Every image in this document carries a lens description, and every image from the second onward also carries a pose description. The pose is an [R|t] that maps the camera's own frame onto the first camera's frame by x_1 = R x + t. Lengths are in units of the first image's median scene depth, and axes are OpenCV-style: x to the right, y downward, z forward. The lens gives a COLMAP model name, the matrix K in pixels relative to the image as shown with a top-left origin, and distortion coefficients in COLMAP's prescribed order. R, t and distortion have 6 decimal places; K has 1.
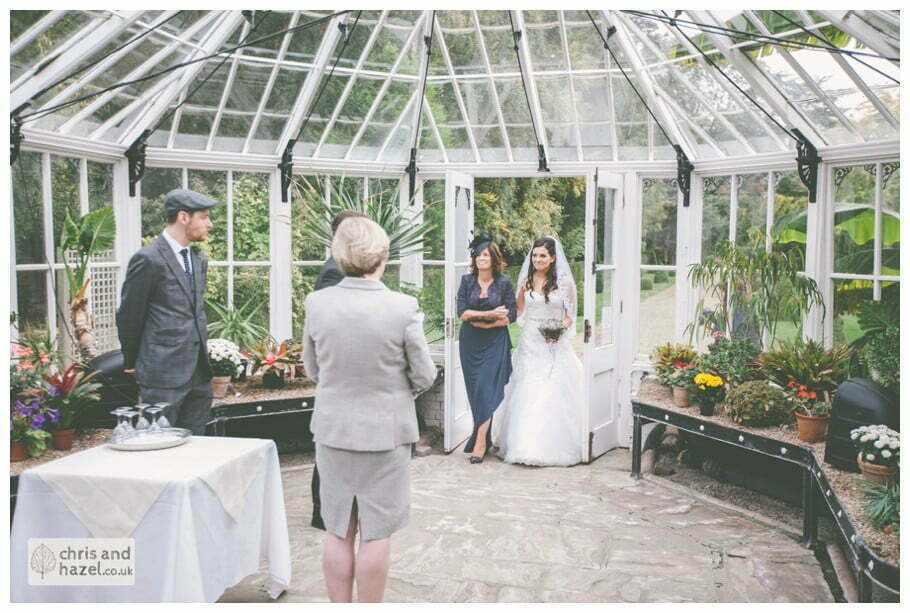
lens RADIAL K [[840.3, 0, 455.0], [0, 840.3, 306.5], [0, 0, 1]] dist [0.004106, 0.128879]
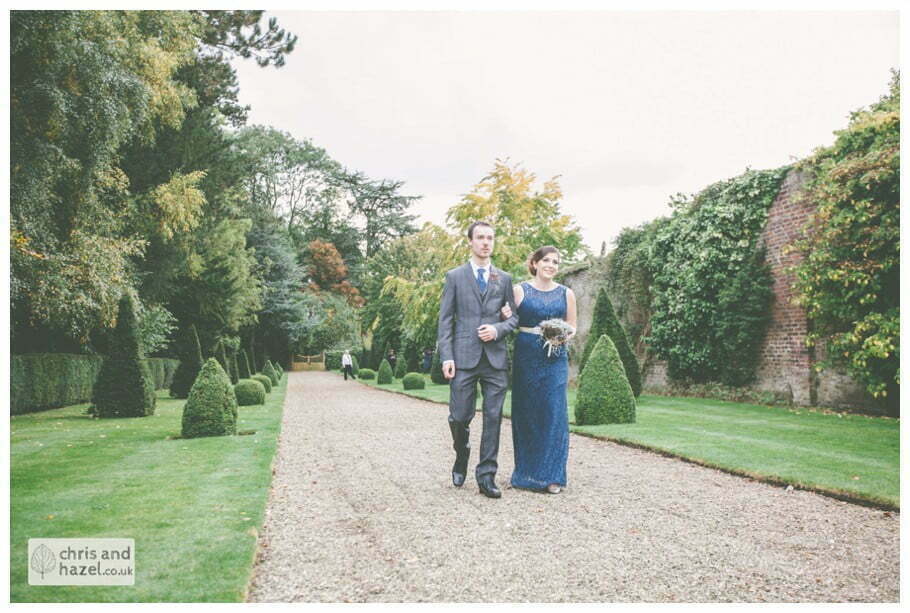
lens RADIAL K [[840.3, 0, 455.0], [0, 840.3, 306.5], [0, 0, 1]] dist [0.004106, 0.128879]
pose [[0.871546, 0.019249, 0.489936, 0.163460], [0.047430, 0.991233, -0.123318, 0.015977], [-0.488014, 0.130715, 0.862992, 2.185078]]
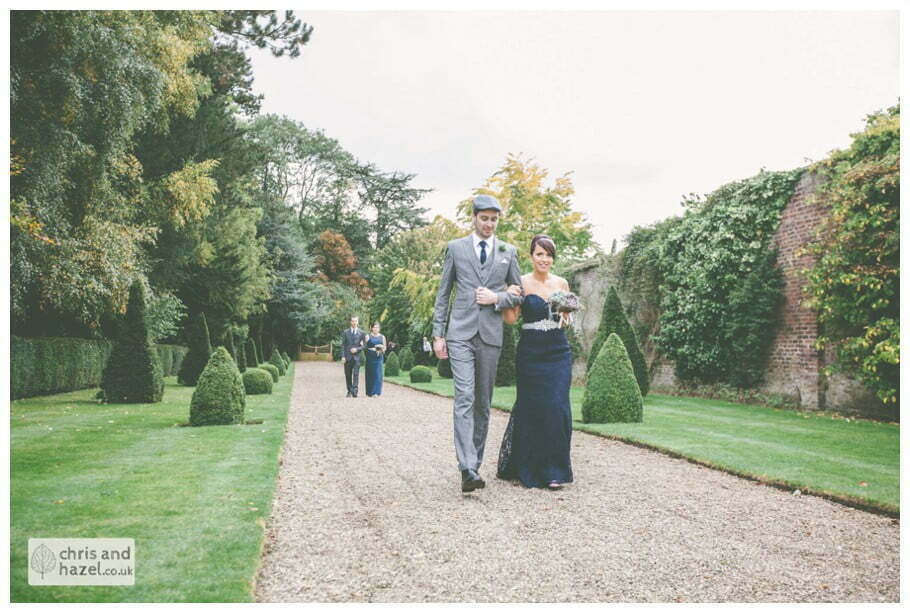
lens RADIAL K [[840.3, 0, 455.0], [0, 840.3, 306.5], [0, 0, 1]] dist [0.004106, 0.128879]
pose [[0.875572, 0.037116, 0.481661, 0.160586], [0.021904, 0.992969, -0.116333, 0.013769], [-0.482592, 0.112408, 0.868602, 2.186225]]
